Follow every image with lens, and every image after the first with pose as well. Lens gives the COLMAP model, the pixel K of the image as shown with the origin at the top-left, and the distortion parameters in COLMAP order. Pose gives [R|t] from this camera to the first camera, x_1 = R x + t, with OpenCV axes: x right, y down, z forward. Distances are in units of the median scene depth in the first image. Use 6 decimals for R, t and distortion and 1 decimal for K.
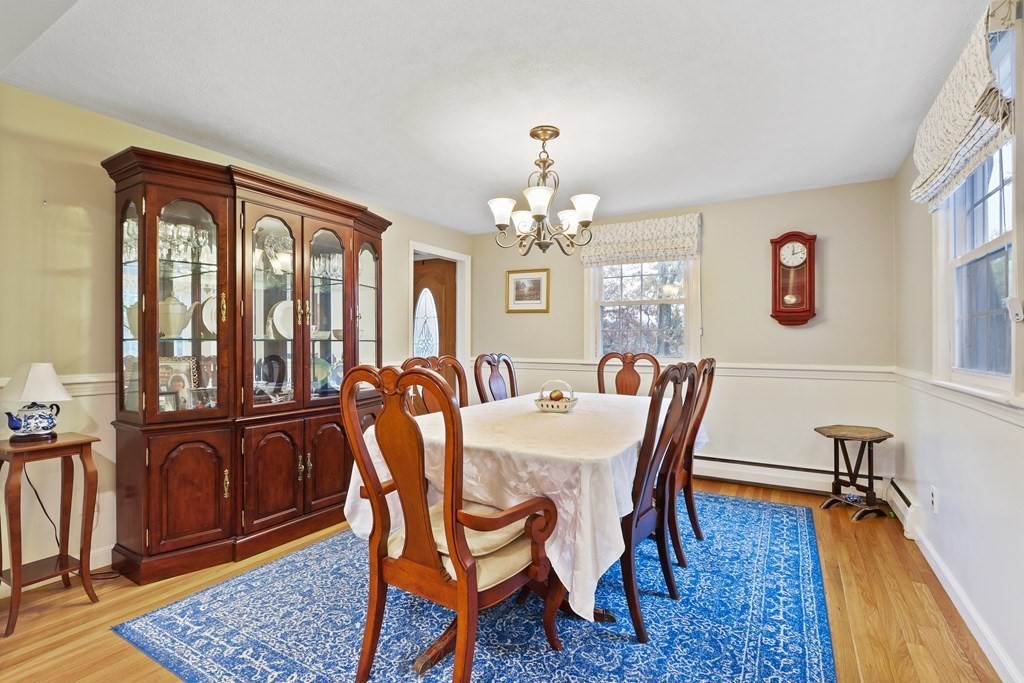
lens RADIAL K [[478.0, 0, 511.4], [0, 478.0, 342.4], [0, 0, 1]] dist [-0.011042, 0.000006]
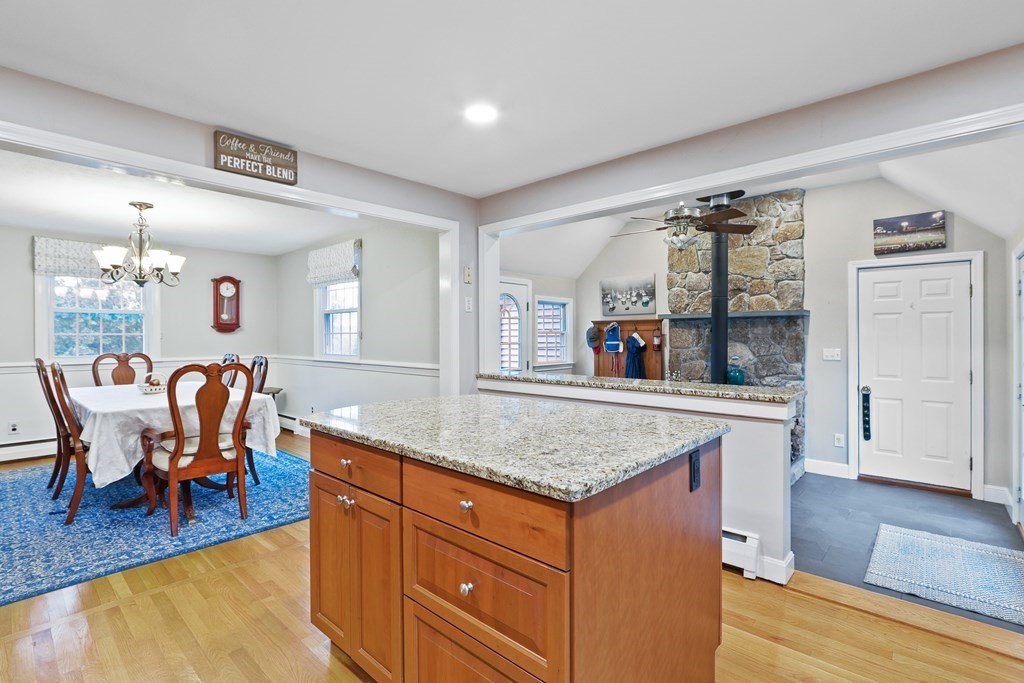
lens RADIAL K [[478.0, 0, 510.3], [0, 478.0, 337.5], [0, 0, 1]] dist [-0.011042, 0.000006]
pose [[0.193781, -0.007135, 0.981019, -0.850356], [0.004107, 0.999971, 0.006461, -0.025594], [-0.981036, 0.002777, 0.193805, -0.287679]]
